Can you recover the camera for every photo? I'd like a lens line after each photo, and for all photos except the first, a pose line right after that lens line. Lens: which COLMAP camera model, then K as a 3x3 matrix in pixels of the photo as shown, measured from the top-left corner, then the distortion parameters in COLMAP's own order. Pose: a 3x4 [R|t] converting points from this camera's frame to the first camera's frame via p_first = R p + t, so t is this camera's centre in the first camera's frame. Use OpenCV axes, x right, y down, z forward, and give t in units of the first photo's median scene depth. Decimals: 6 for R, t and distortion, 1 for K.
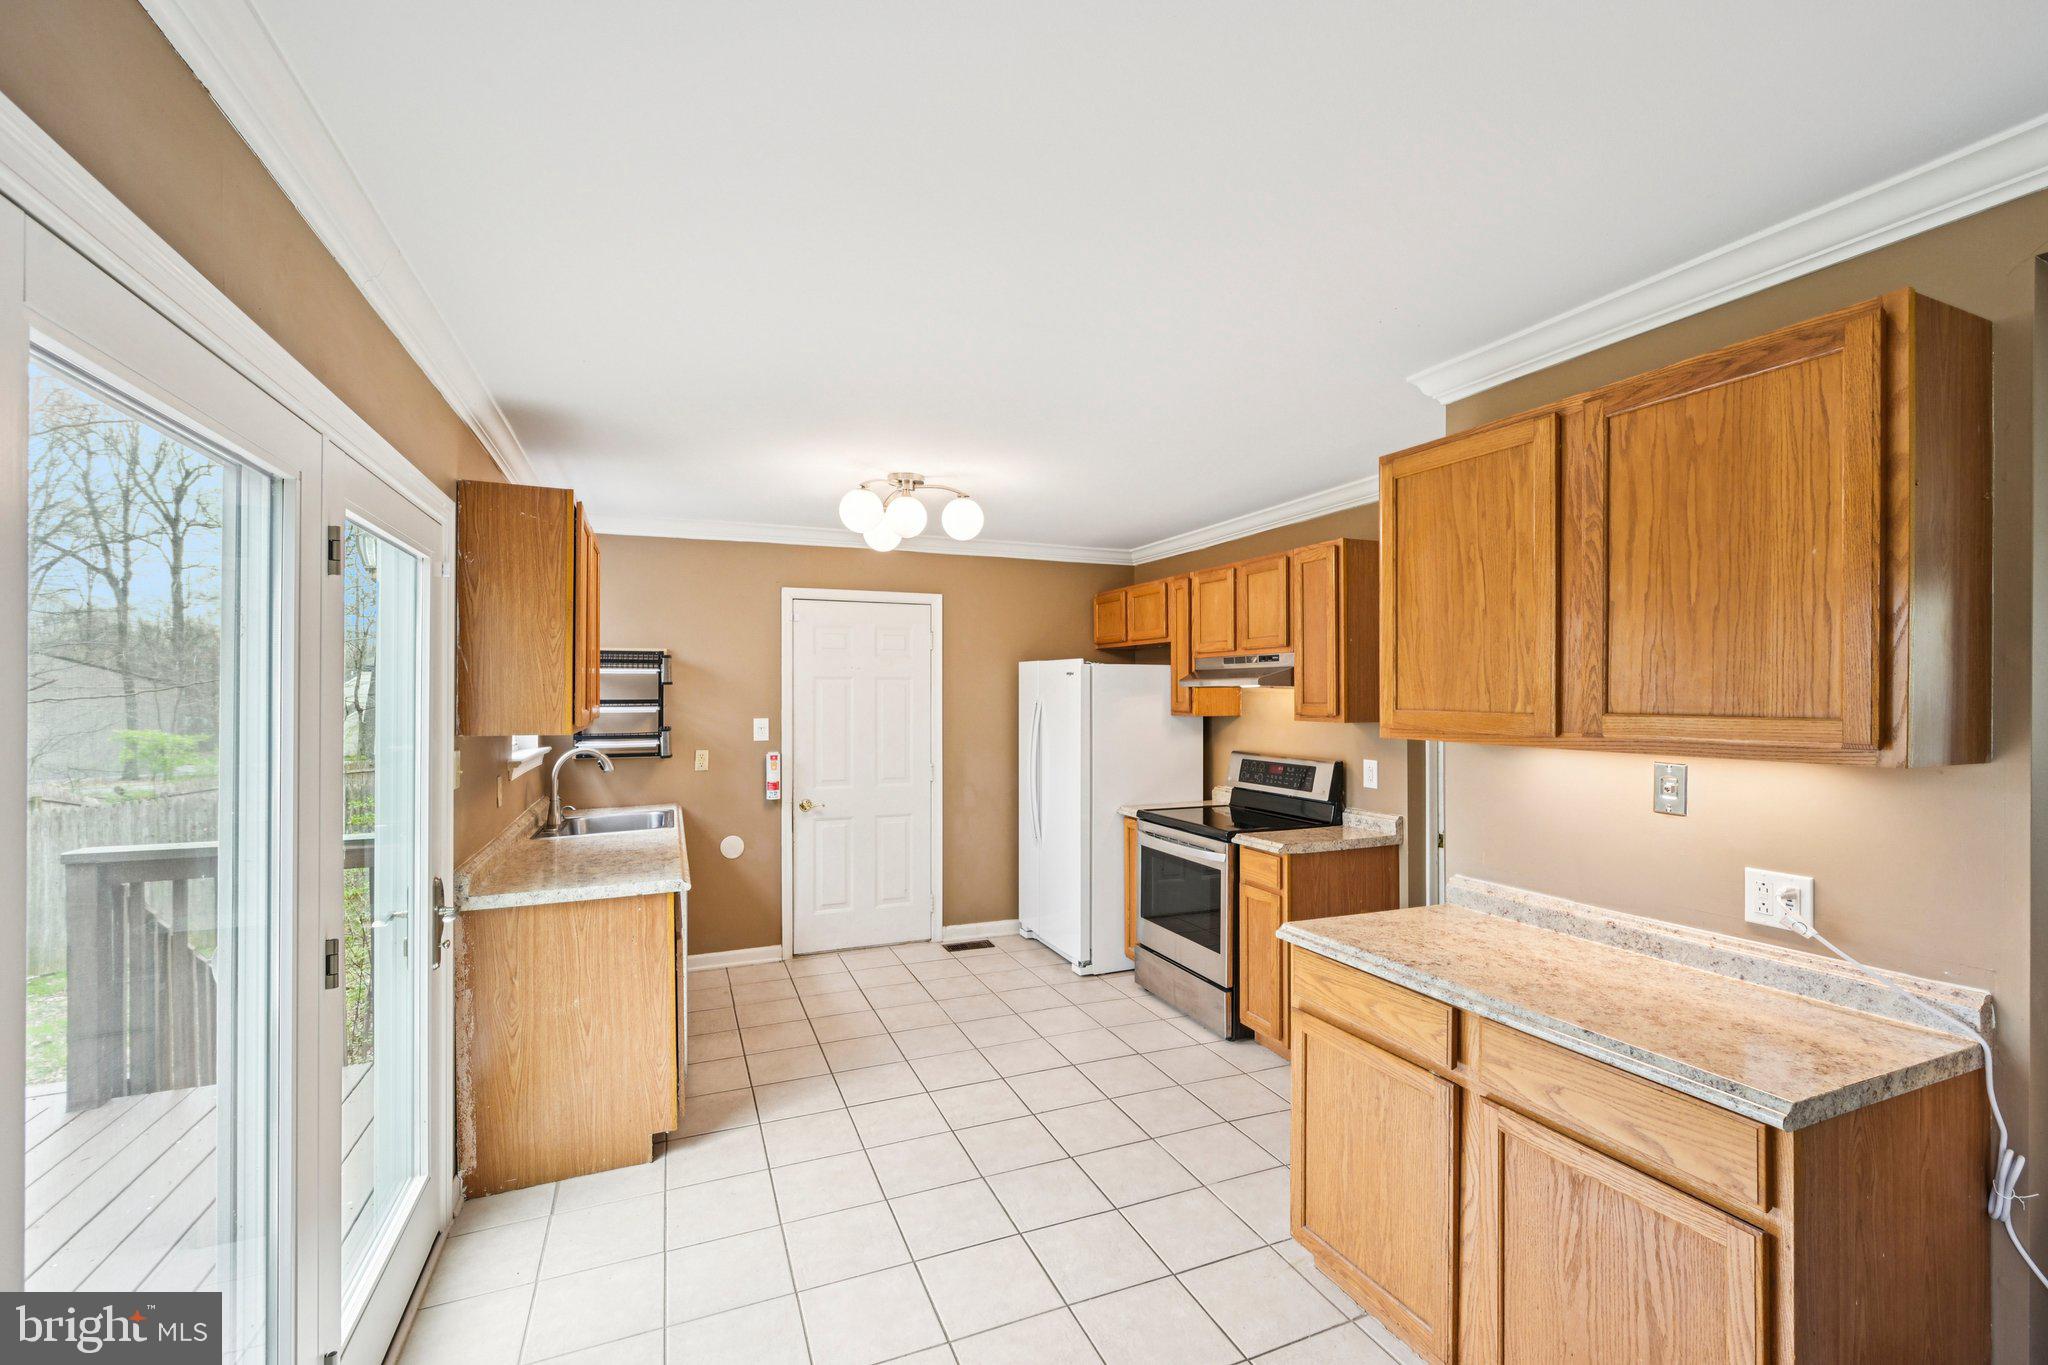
lens RADIAL K [[855.5, 0, 1026.6], [0, 855.5, 694.9], [0, 0, 1]] dist [-0.002224, -0.000633]
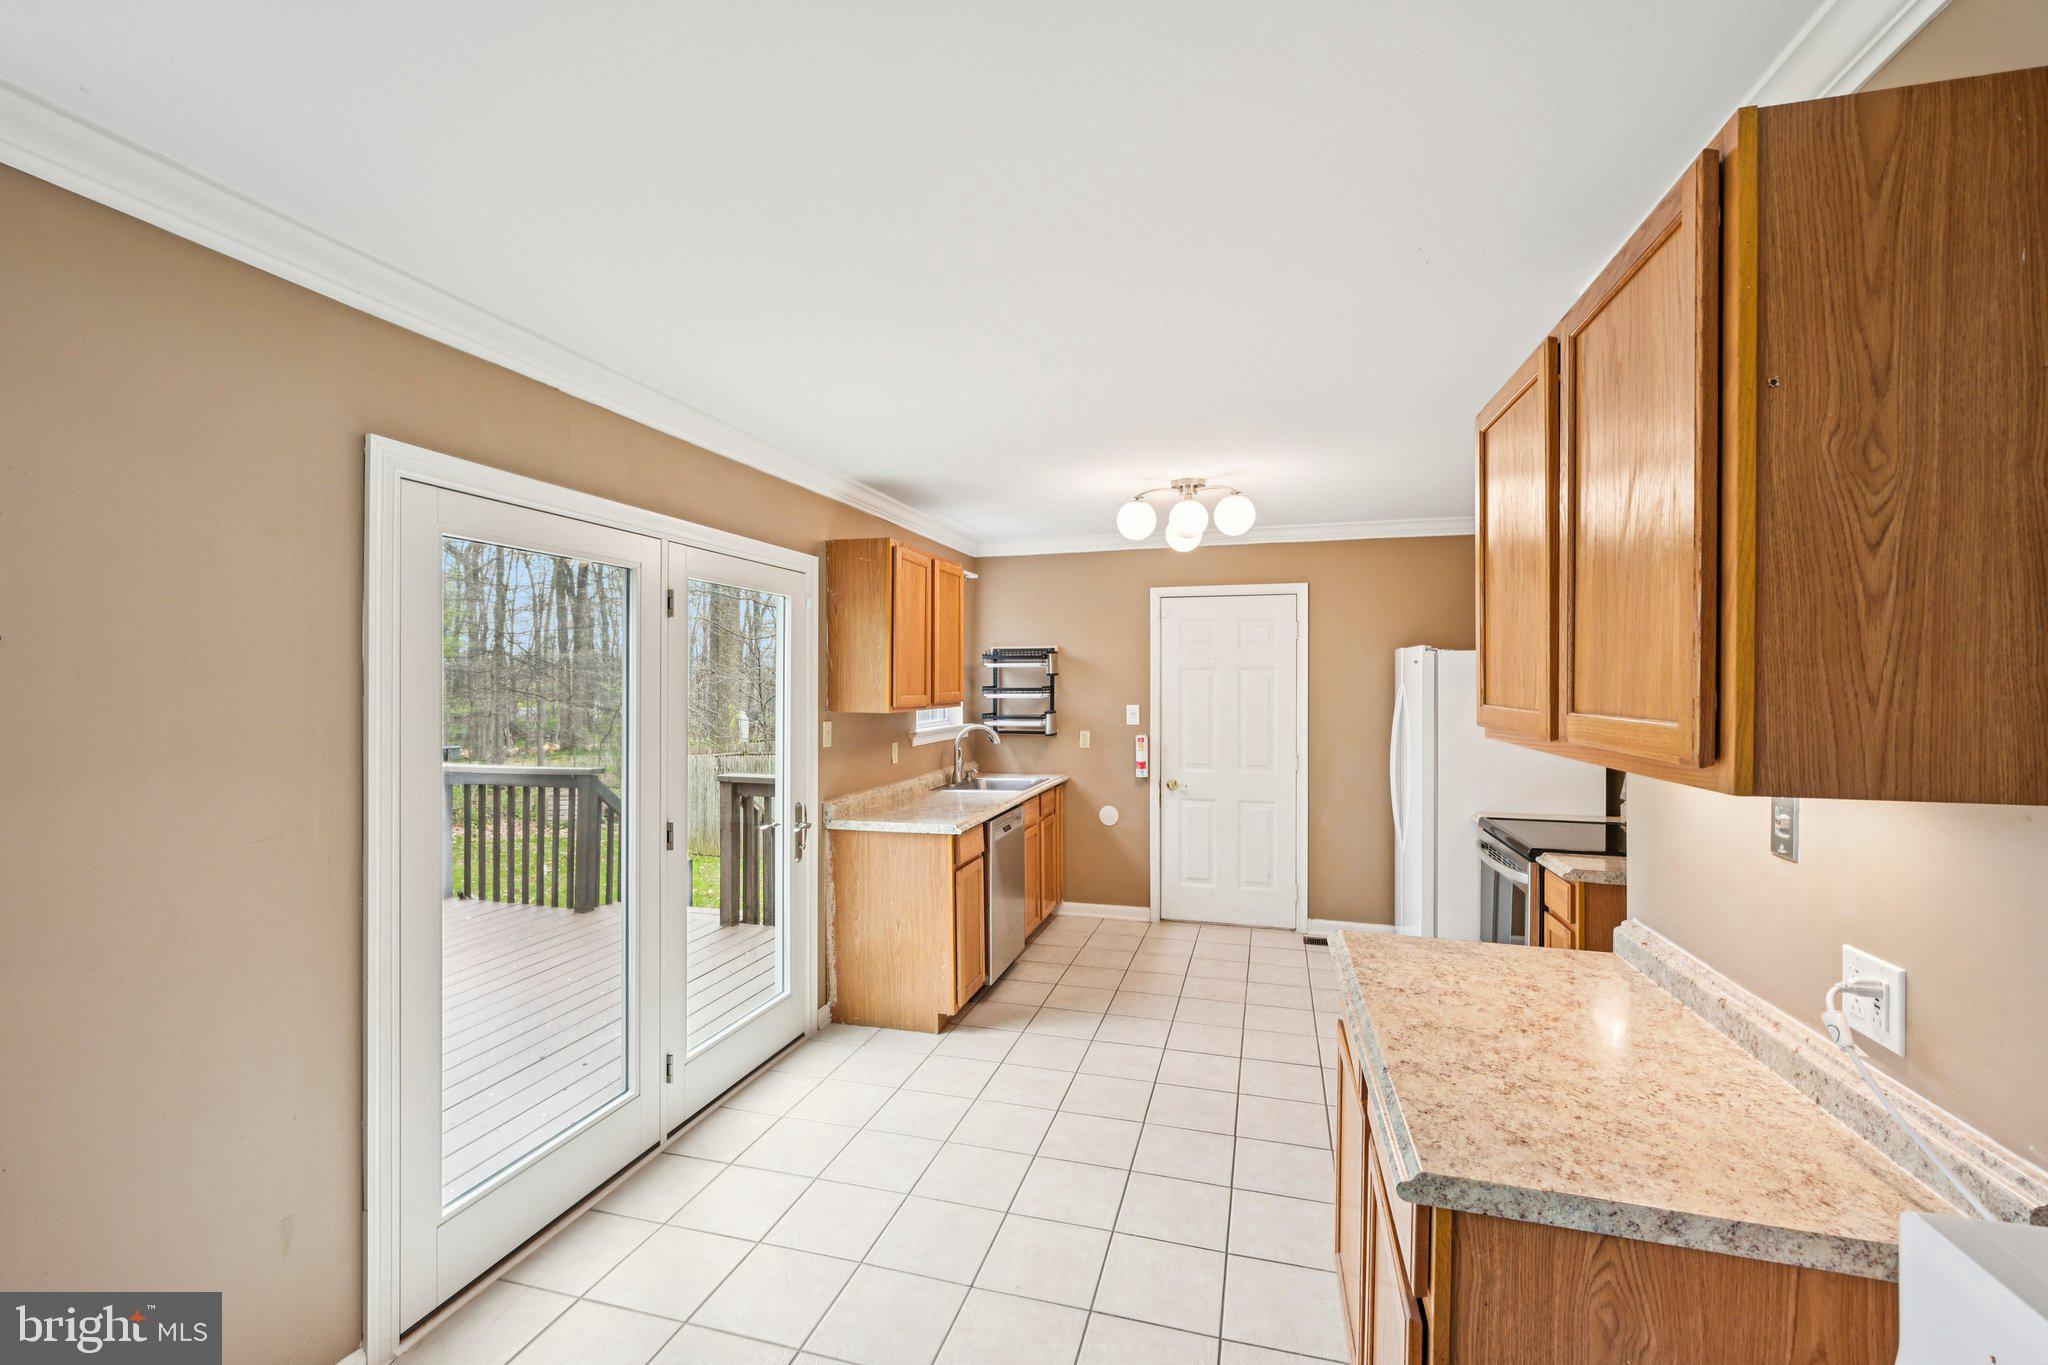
lens RADIAL K [[855.5, 0, 1018.6], [0, 855.5, 688.4], [0, 0, 1]] dist [-0.002224, -0.000633]
pose [[0.779390, 0.005789, -0.626513, 0.493268], [-0.001899, 0.999975, 0.006878, -0.003162], [0.626536, -0.004171, 0.779381, 0.039383]]
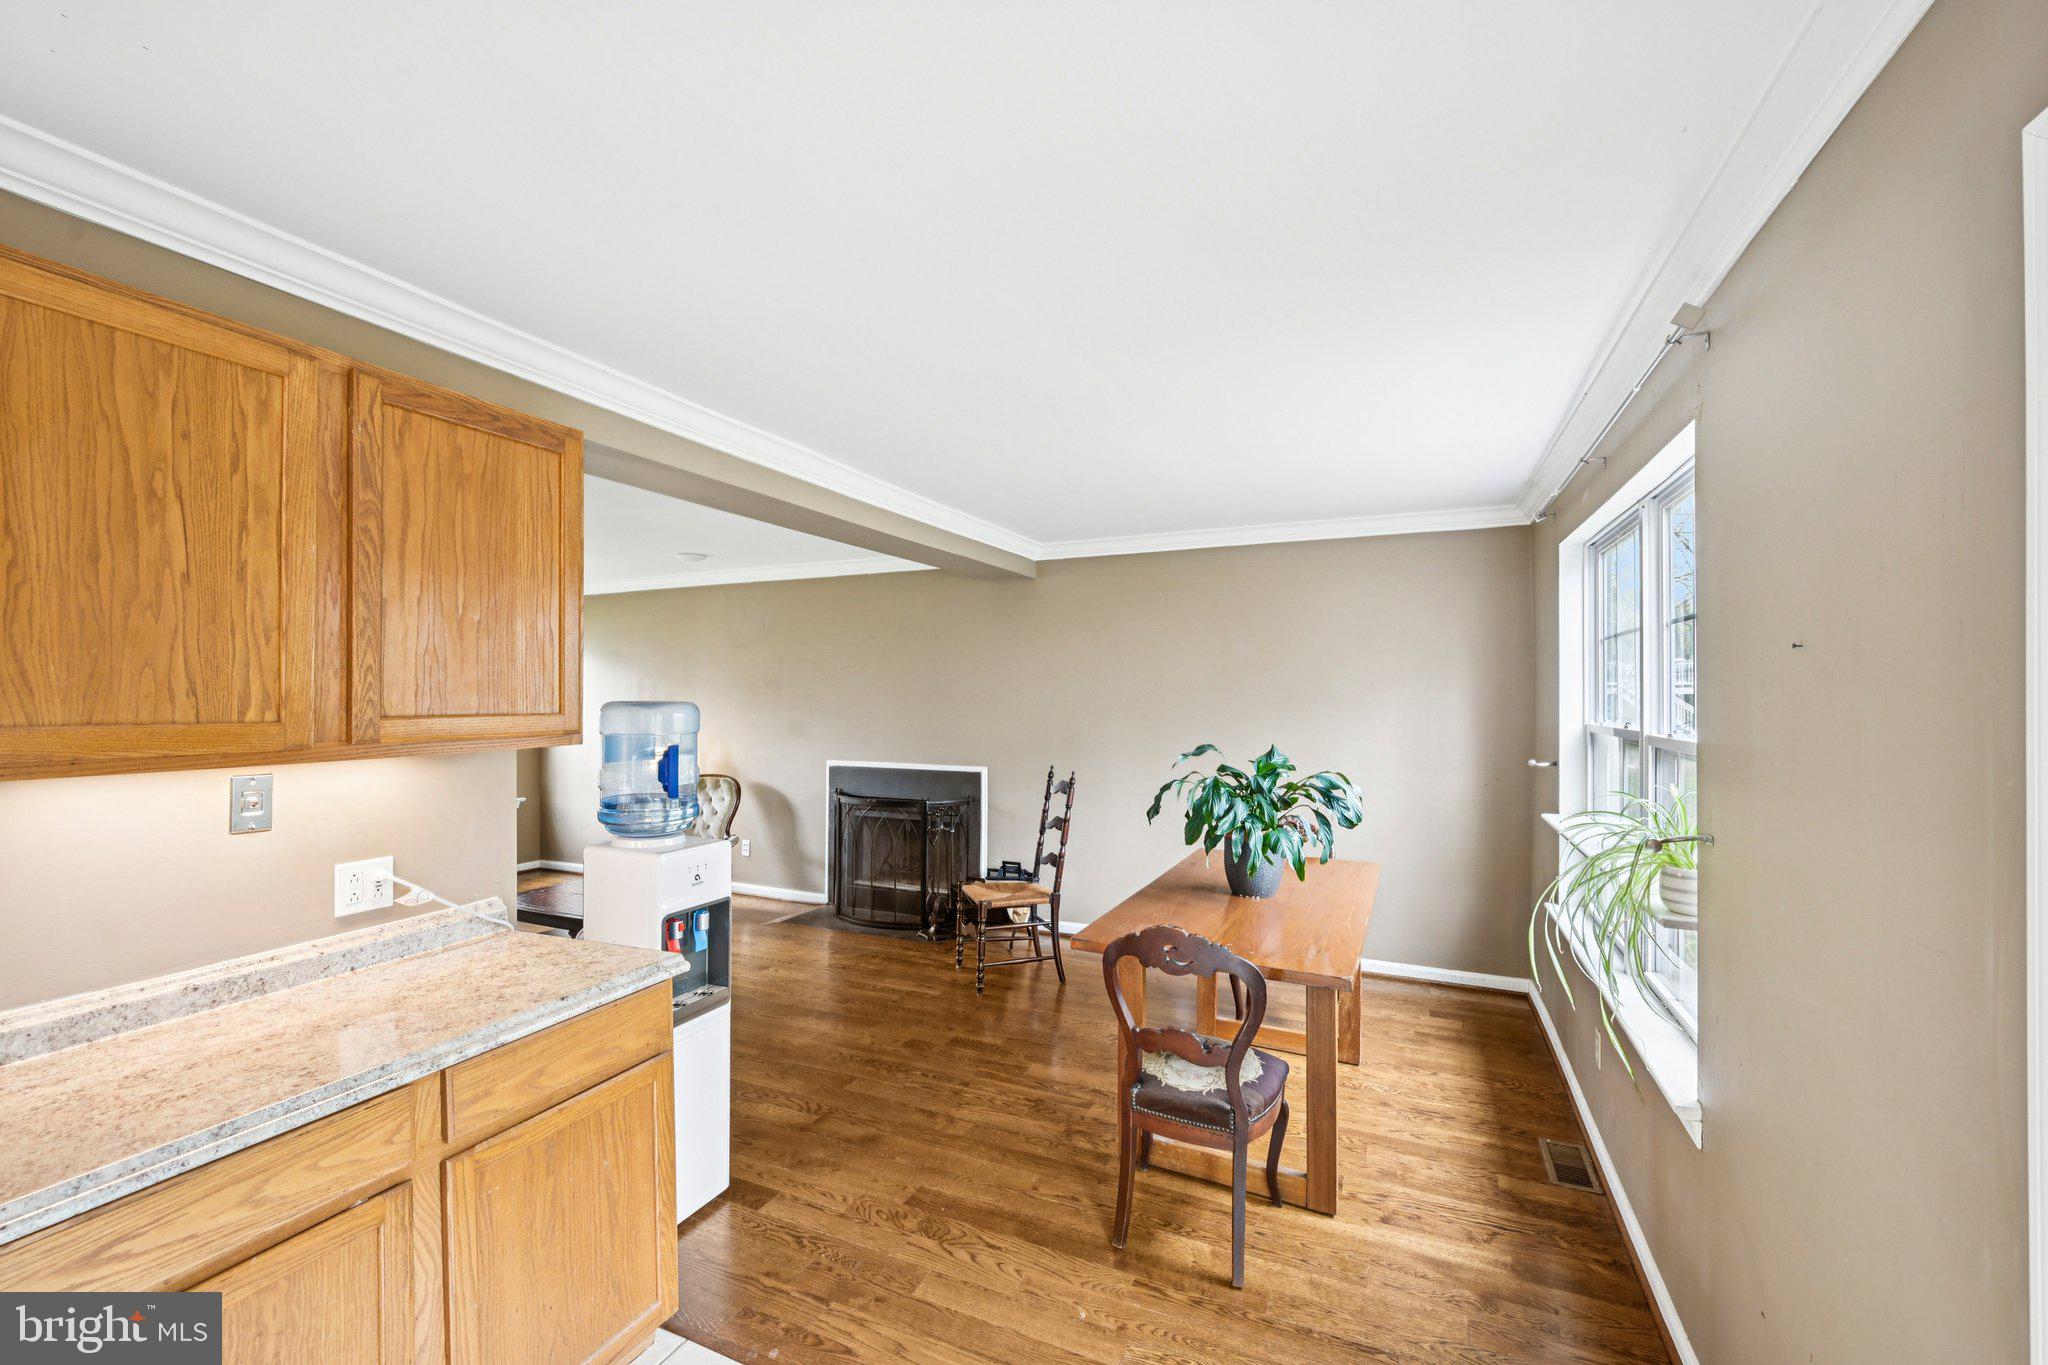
lens RADIAL K [[855.5, 0, 1016.5], [0, 855.5, 695.1], [0, 0, 1]] dist [-0.002224, -0.000633]
pose [[-0.674541, 0.001876, 0.738235, -0.307171], [0.003726, 0.999993, 0.000863, -0.000499], [-0.738228, 0.003333, -0.674543, 0.710936]]
